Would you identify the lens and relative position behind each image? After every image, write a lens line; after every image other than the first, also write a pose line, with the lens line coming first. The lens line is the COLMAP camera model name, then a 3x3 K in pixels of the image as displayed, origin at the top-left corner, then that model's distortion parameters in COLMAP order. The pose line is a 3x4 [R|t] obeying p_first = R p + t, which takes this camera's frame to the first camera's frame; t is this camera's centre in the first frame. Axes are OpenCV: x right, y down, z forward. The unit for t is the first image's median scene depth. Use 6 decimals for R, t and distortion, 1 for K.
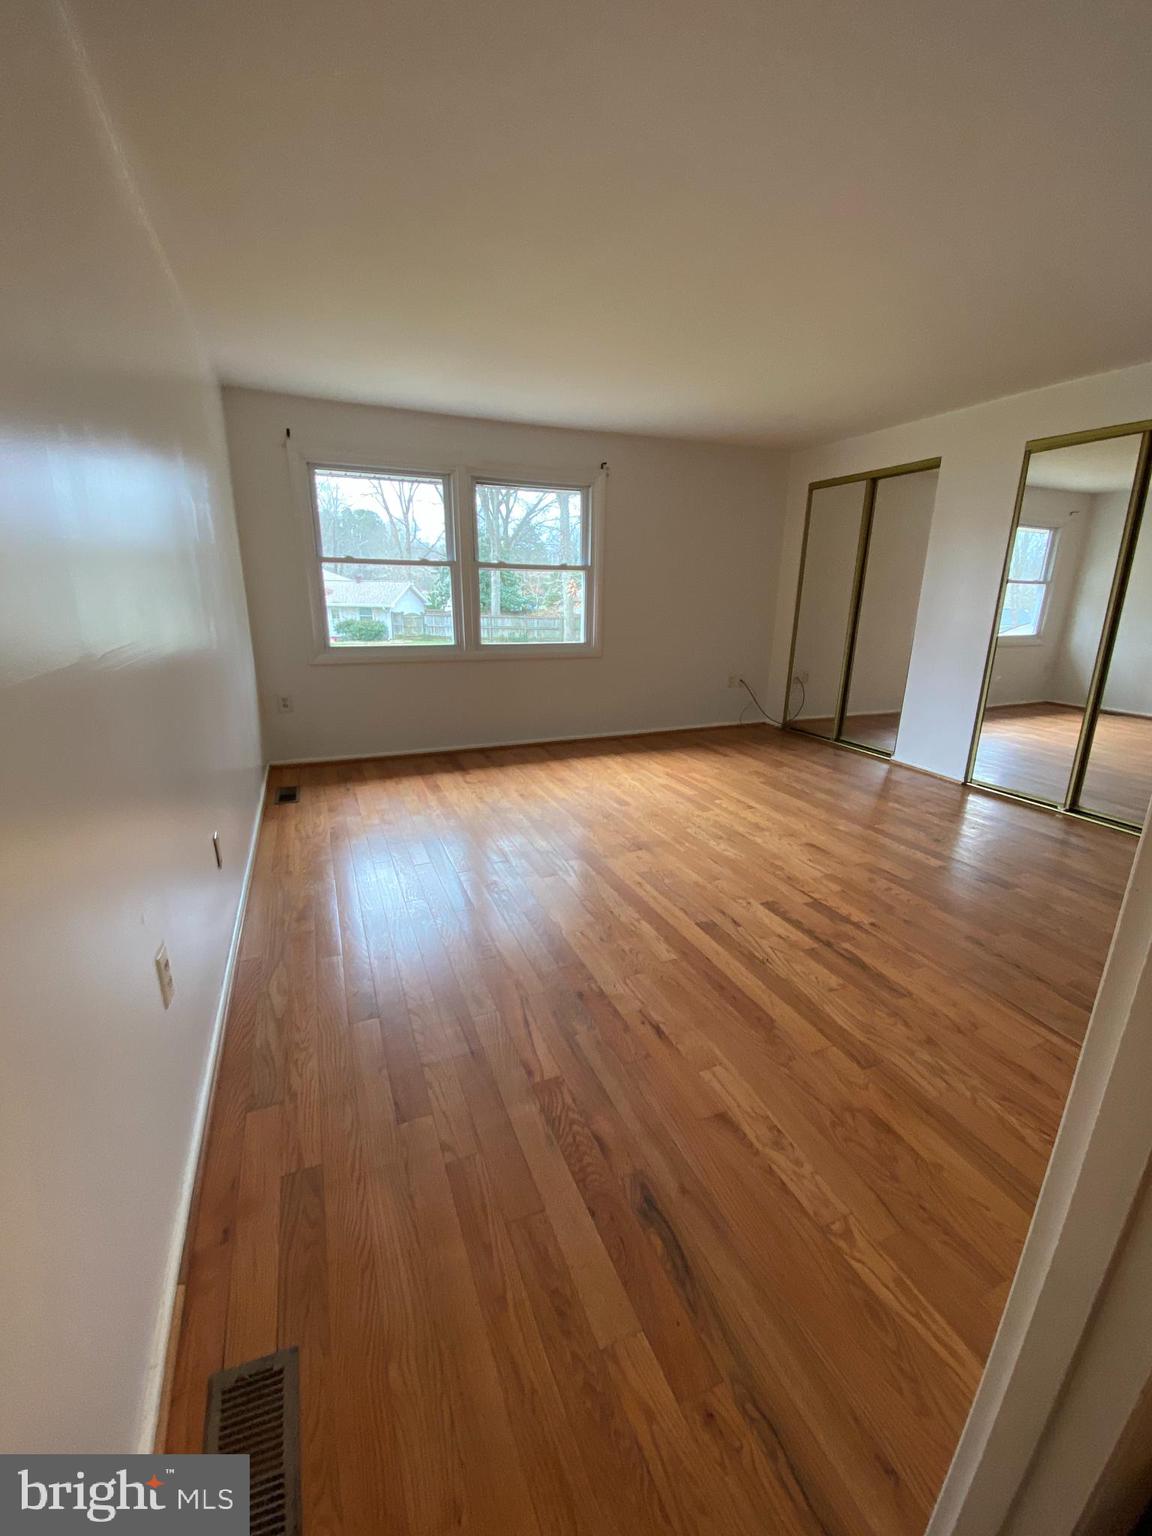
lens RADIAL K [[625.4, 0, 590.1], [0, 625.4, 765.1], [0, 0, 1]] dist [0.027772, -0.003736]
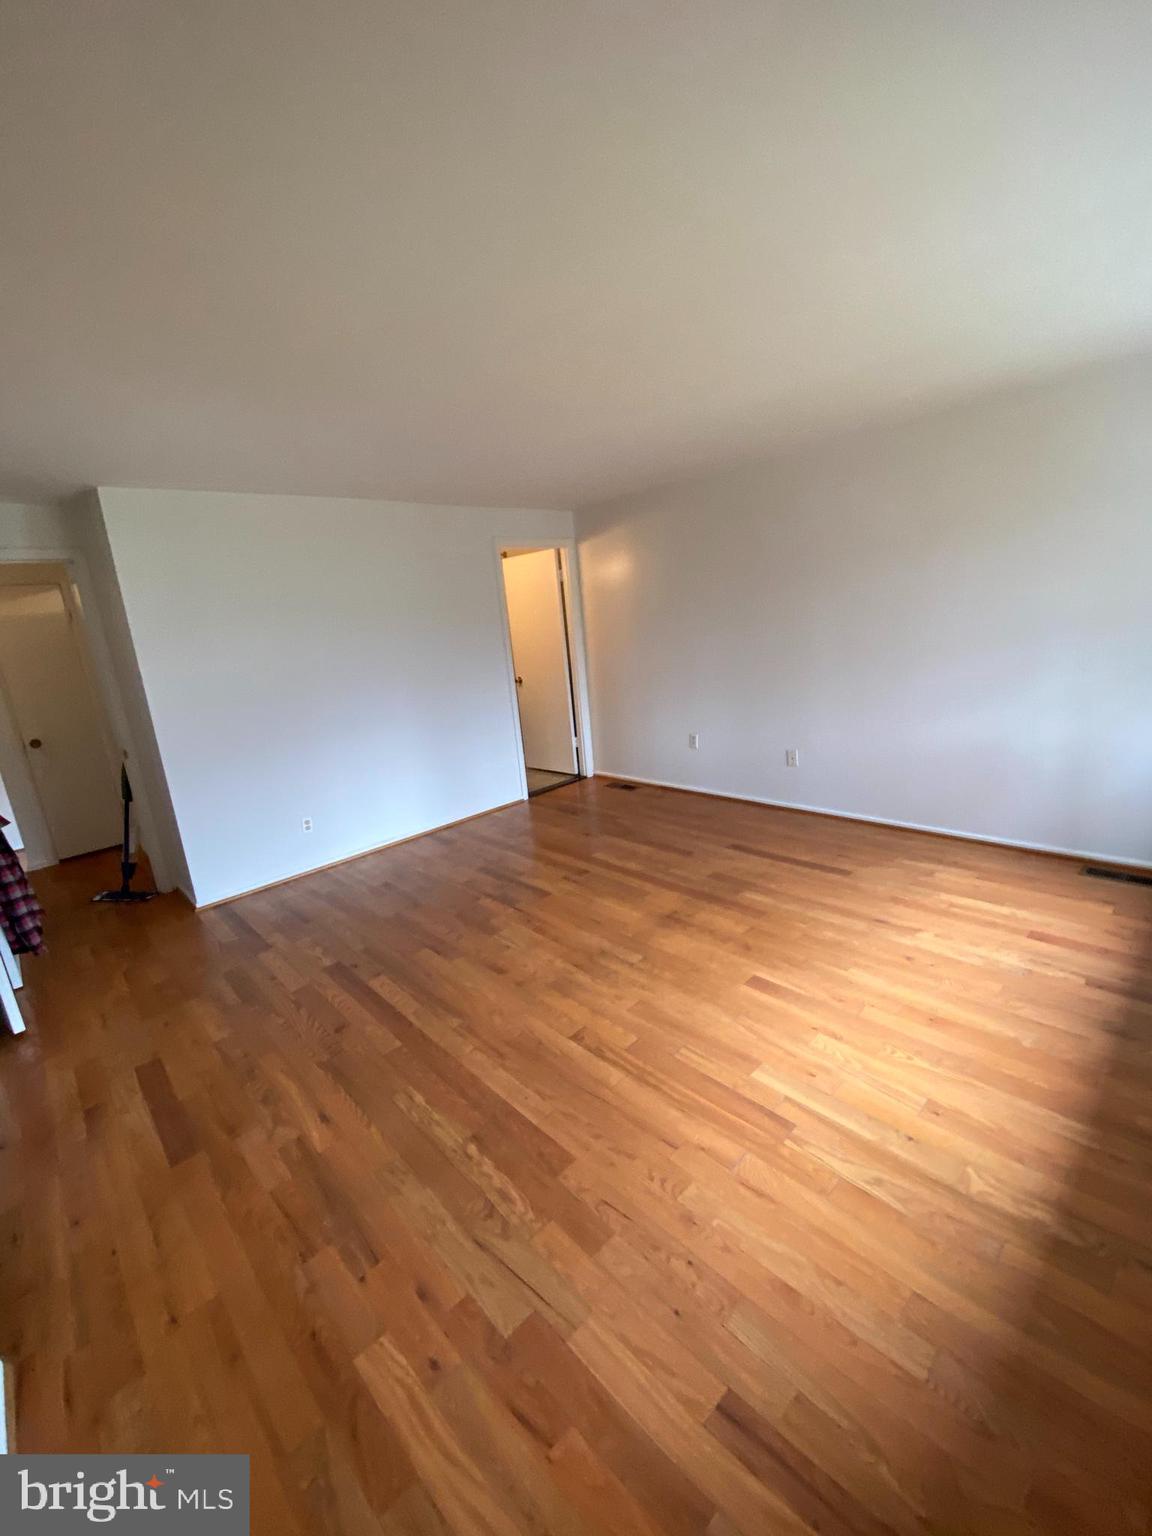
lens RADIAL K [[625.4, 0, 571.9], [0, 625.4, 764.9], [0, 0, 1]] dist [0.027772, -0.003736]
pose [[-0.944720, 0.152652, -0.290174, 0.347257], [-0.003399, 0.880400, 0.474219, -0.401156], [0.327860, 0.448991, -0.831213, 1.206260]]
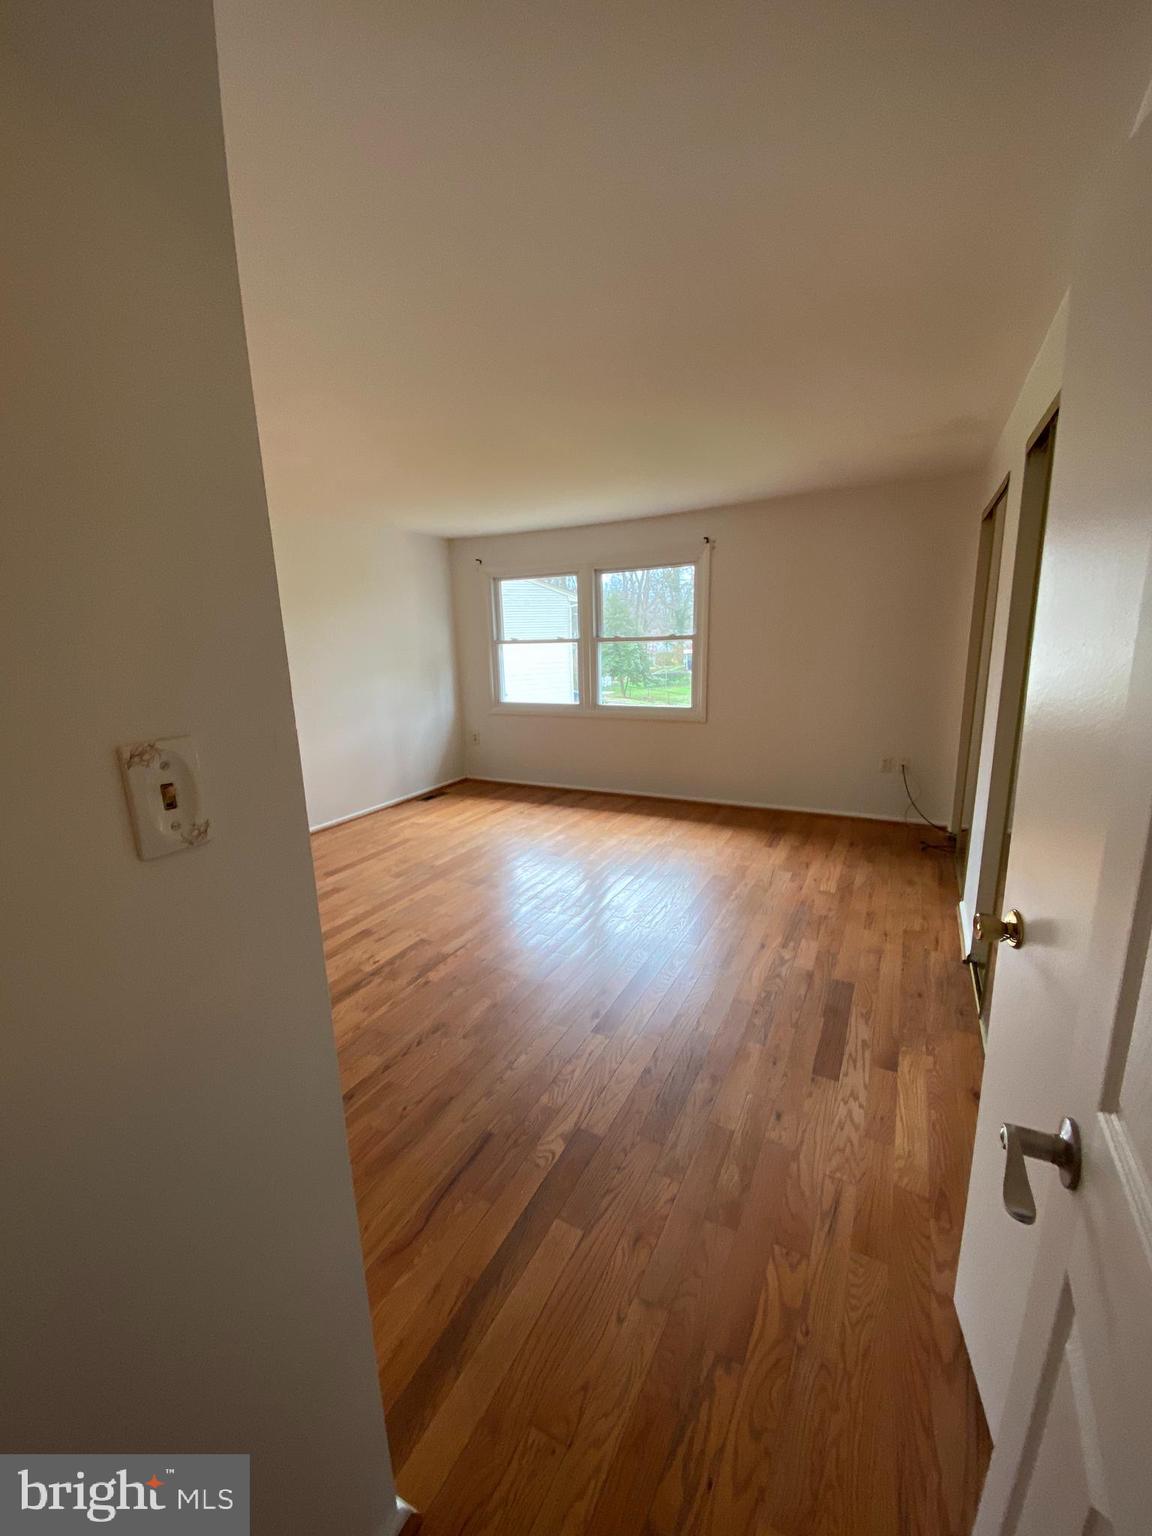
lens RADIAL K [[625.4, 0, 583.6], [0, 625.4, 773.5], [0, 0, 1]] dist [0.027772, -0.003736]
pose [[0.626263, 0.142352, -0.766505, 0.801313], [-0.178200, 0.983298, 0.037018, -0.113215], [0.758973, 0.113409, 0.641170, 0.255182]]
